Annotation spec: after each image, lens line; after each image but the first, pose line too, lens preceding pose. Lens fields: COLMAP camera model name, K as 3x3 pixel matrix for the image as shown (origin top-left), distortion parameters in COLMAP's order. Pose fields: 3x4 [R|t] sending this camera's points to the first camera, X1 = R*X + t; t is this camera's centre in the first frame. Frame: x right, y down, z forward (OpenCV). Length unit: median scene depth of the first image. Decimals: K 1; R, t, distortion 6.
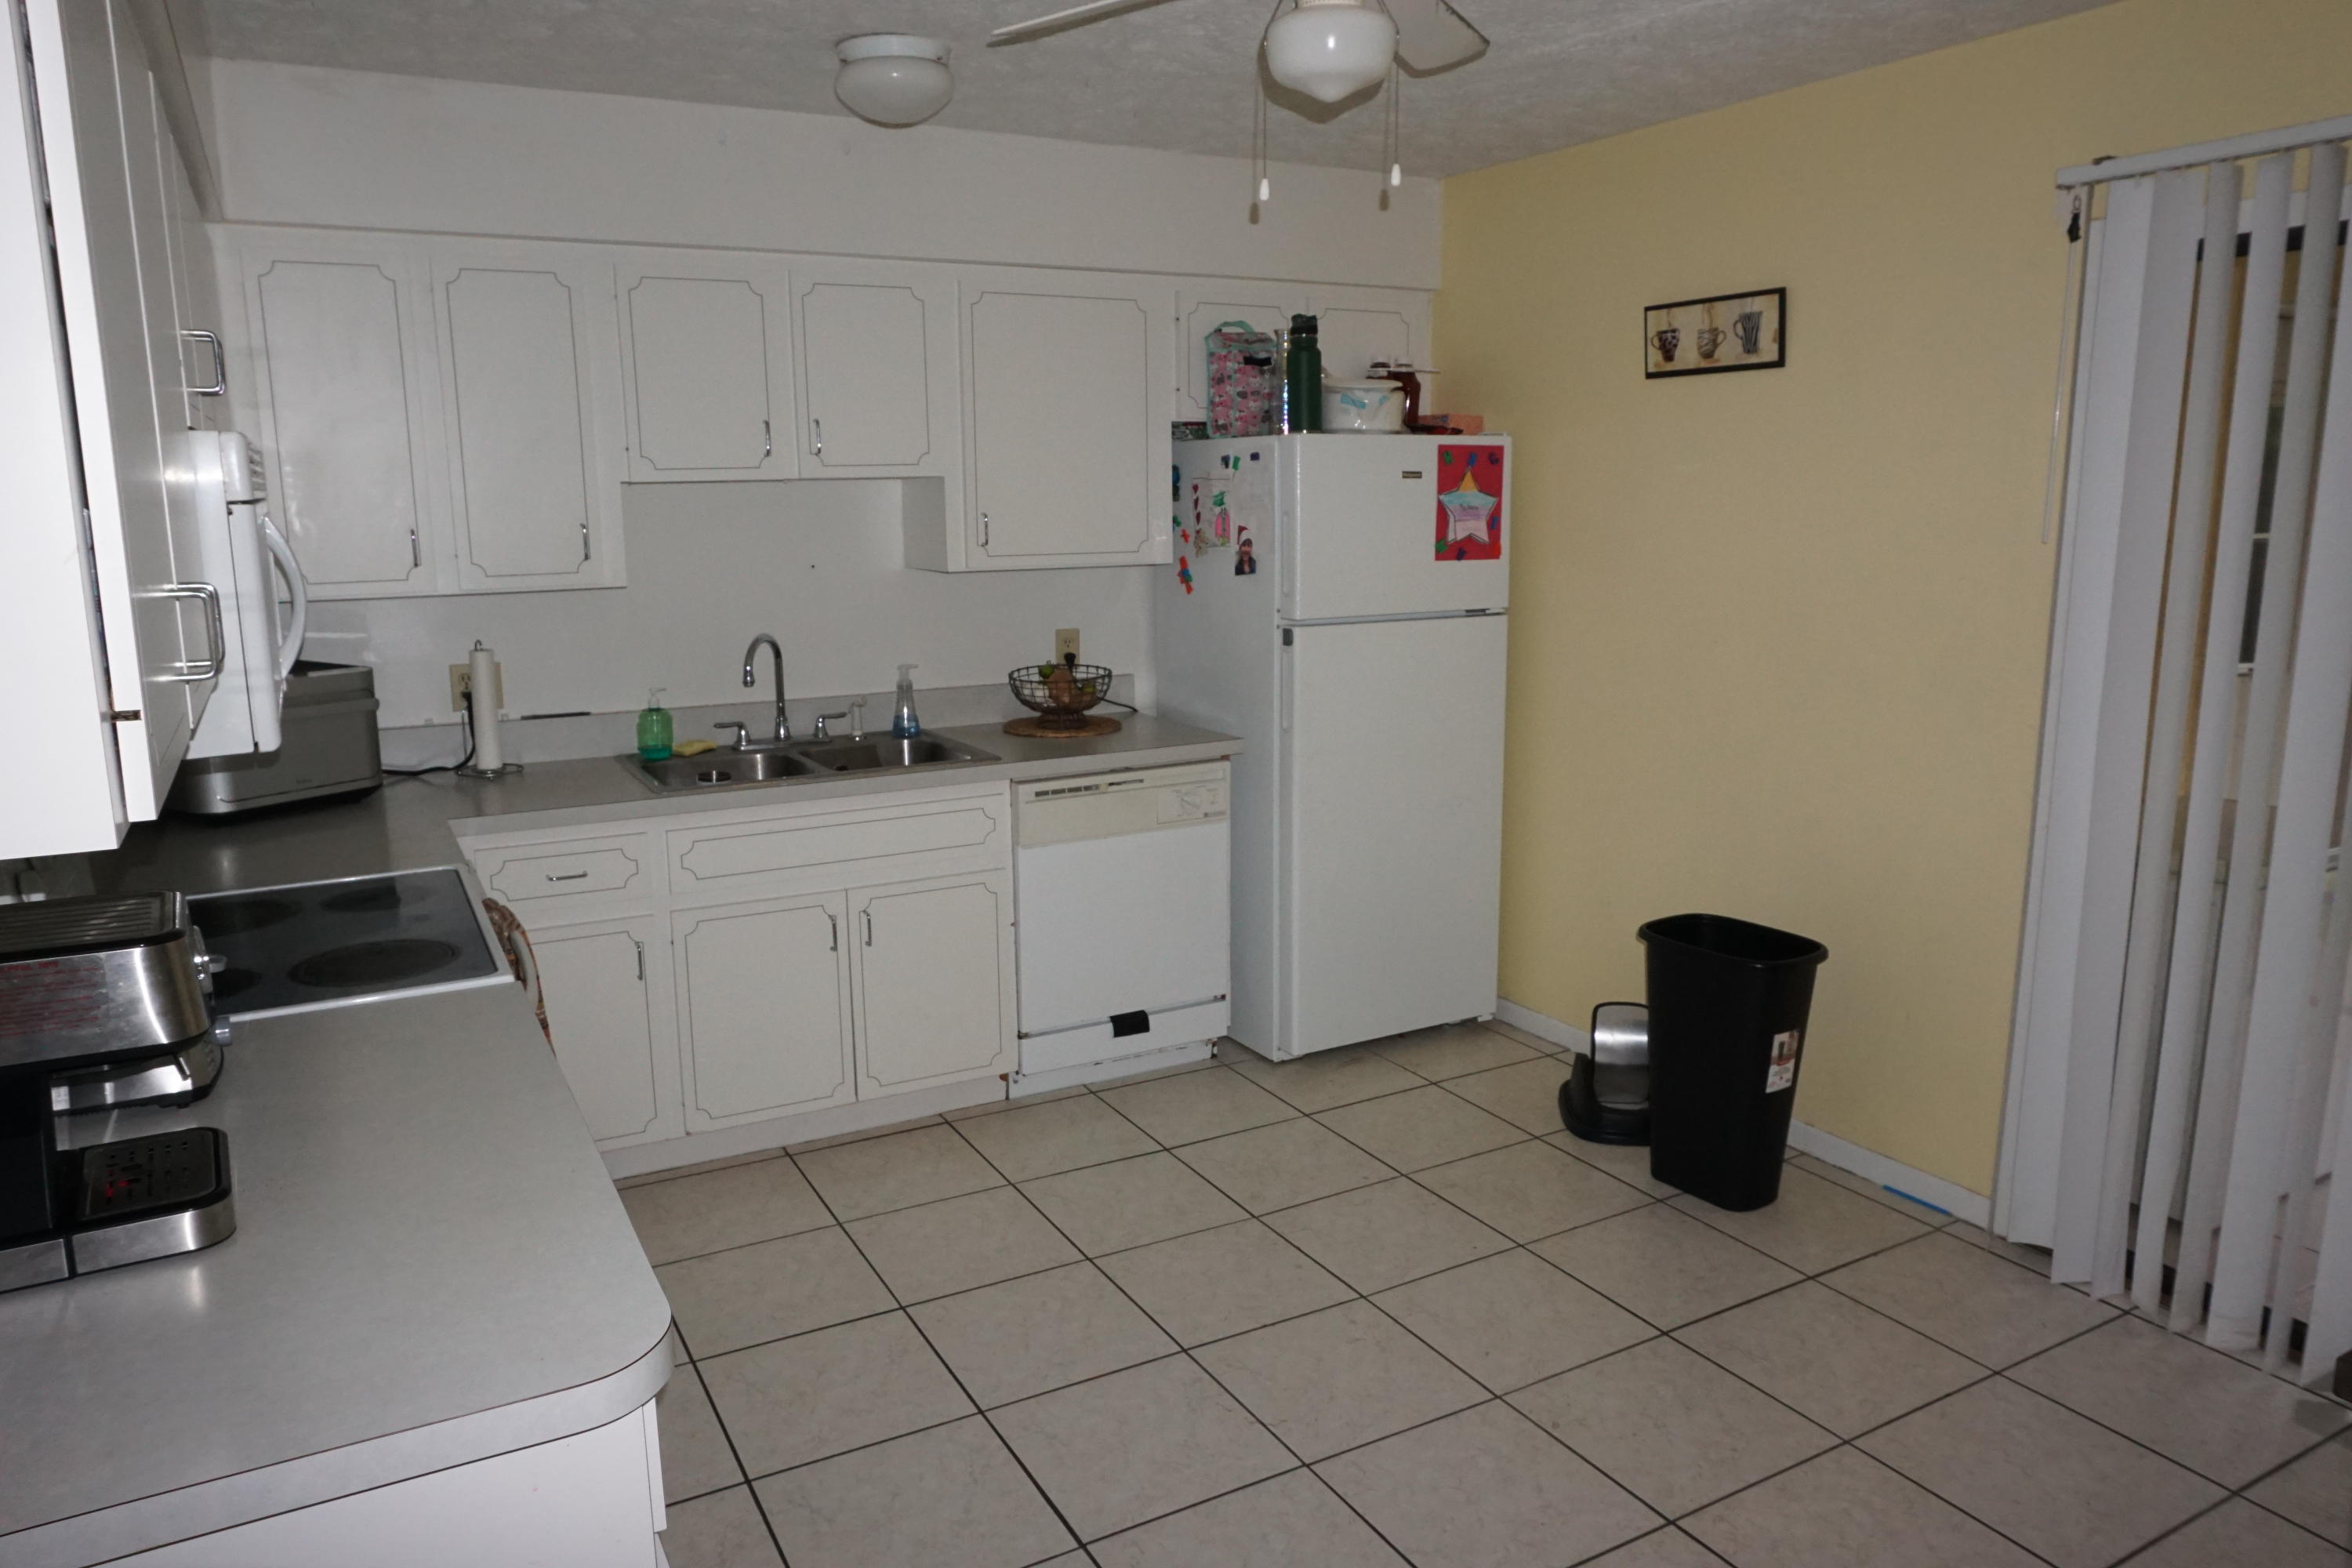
lens RADIAL K [[1564.4, 0, 1171.2], [0, 1564.4, 783.0], [0, 0, 1]] dist [-0.049674, 0.017595]
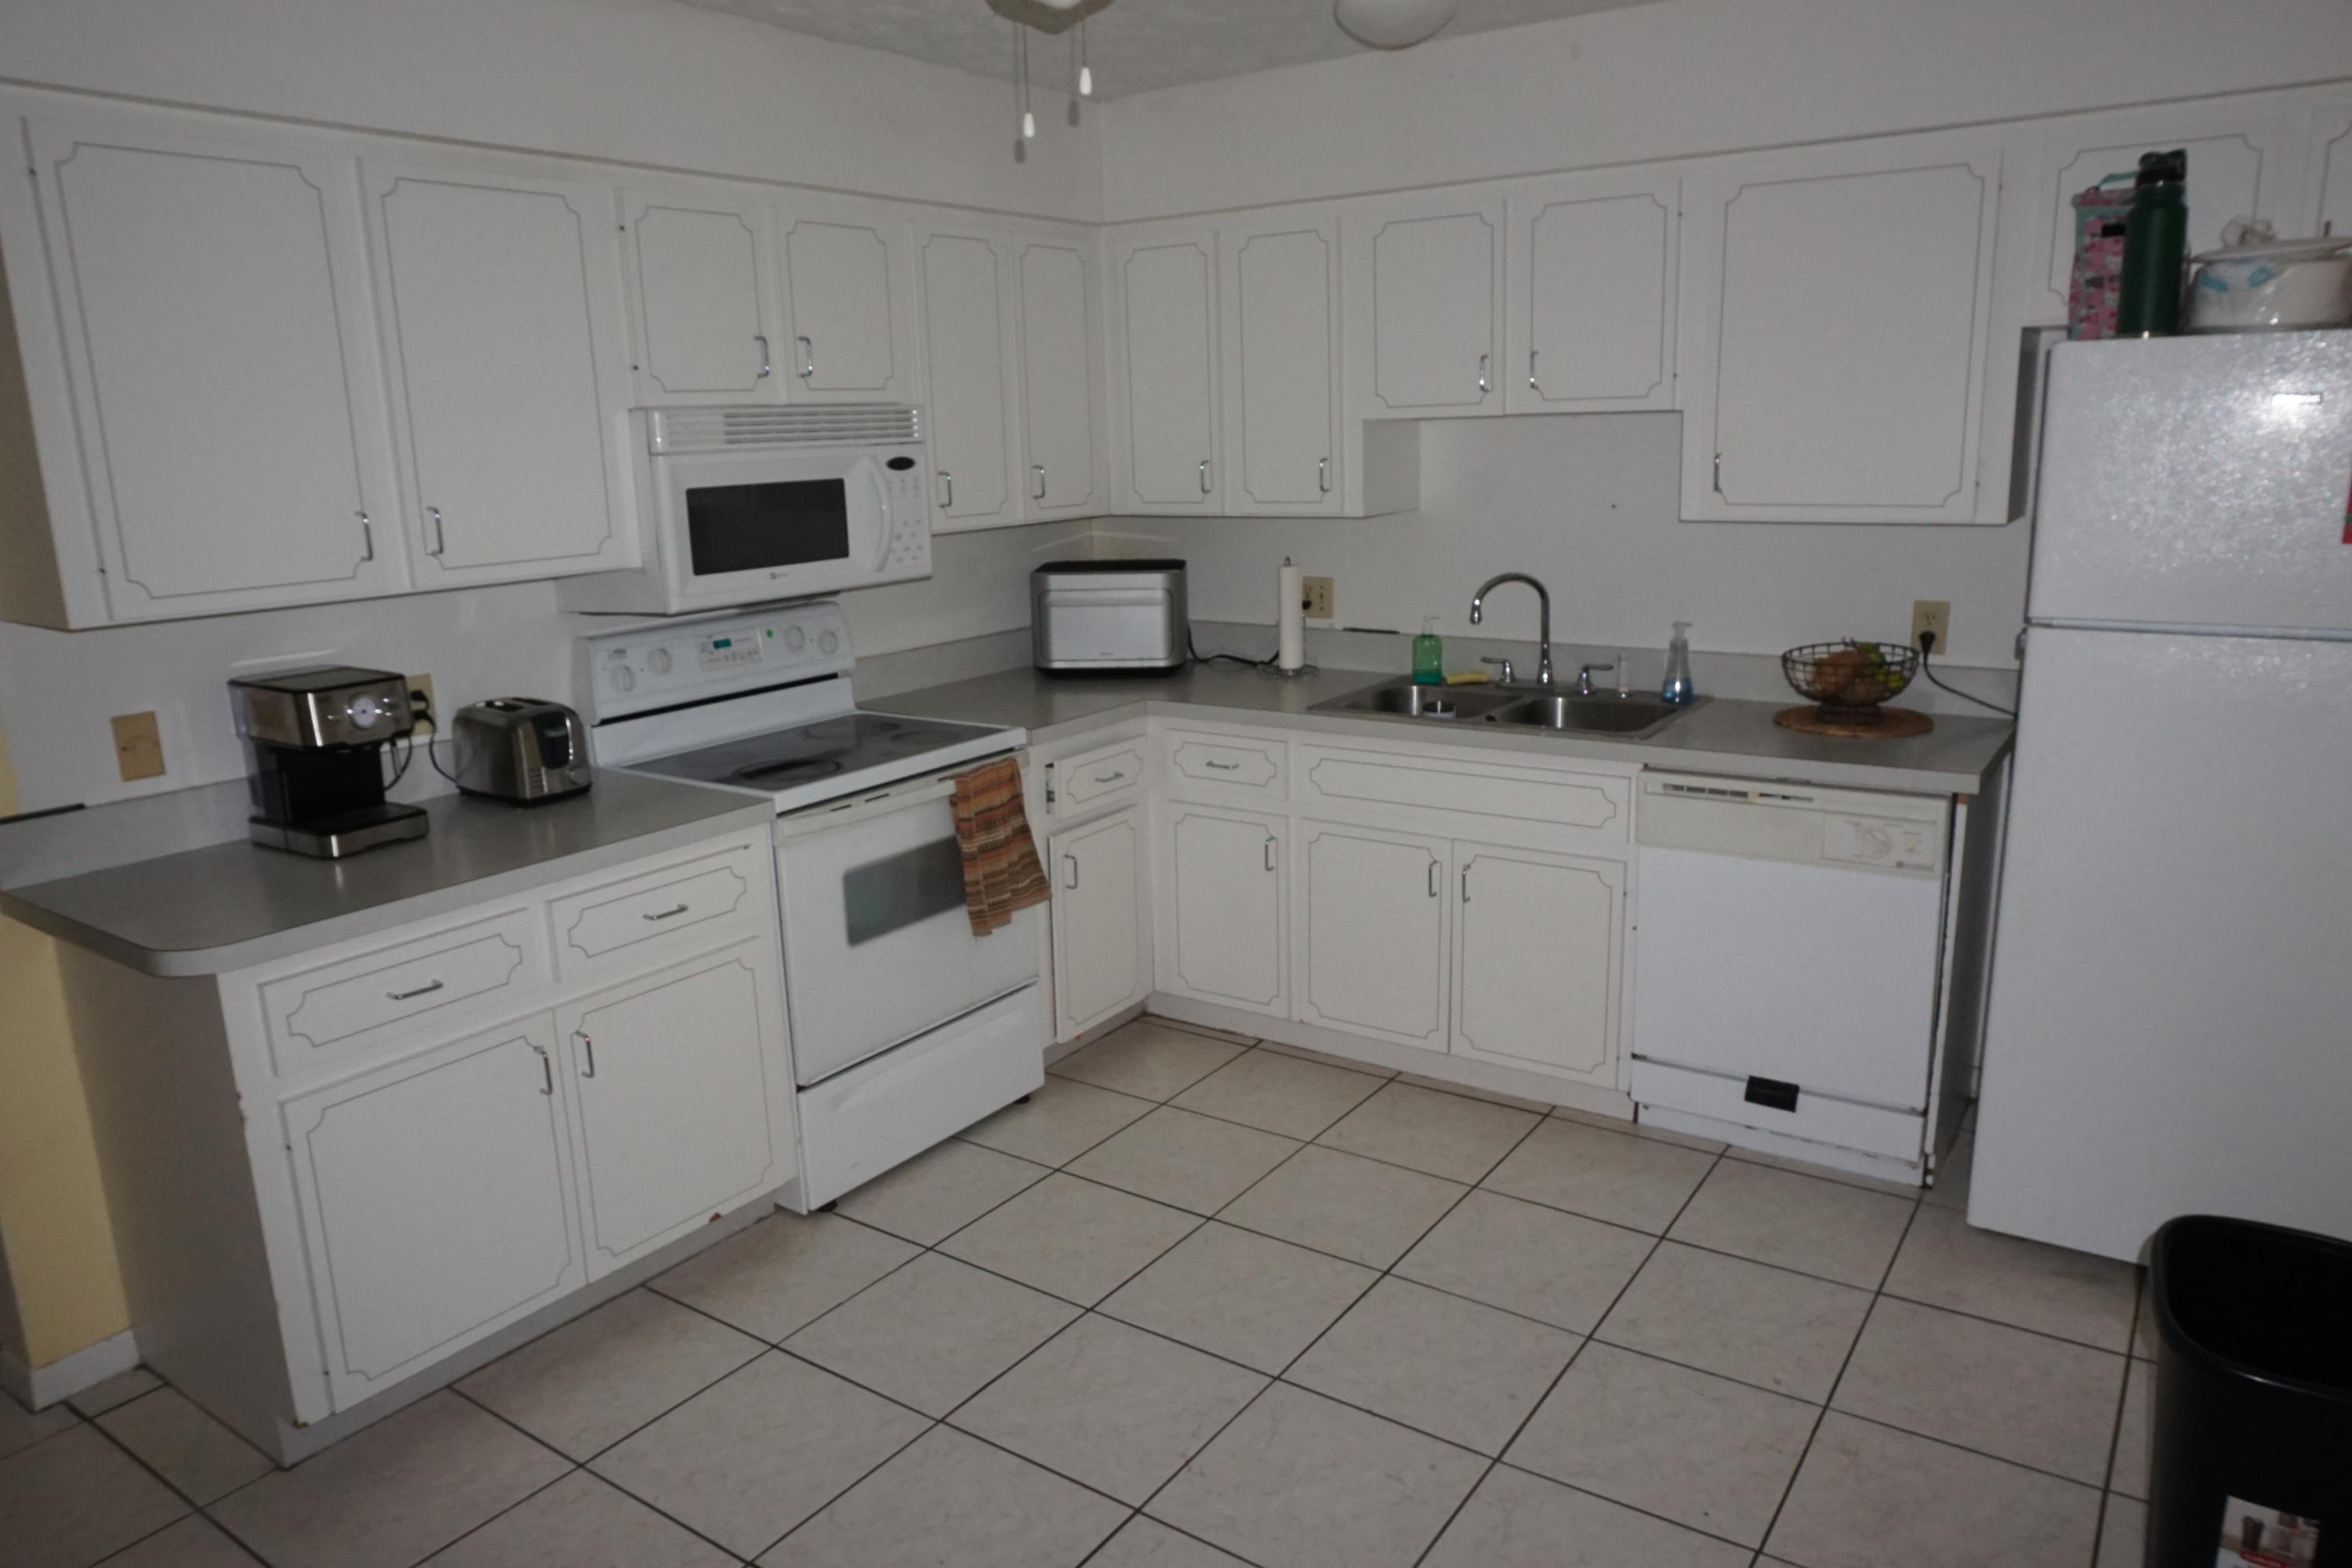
lens RADIAL K [[1564.4, 0, 1172.1], [0, 1564.4, 786.2], [0, 0, 1]] dist [-0.049674, 0.017595]
pose [[0.440034, 0.198898, -0.875676, 0.515519], [-0.143970, 0.978173, 0.149833, -0.077932], [0.886365, 0.060139, 0.459065, 0.355842]]
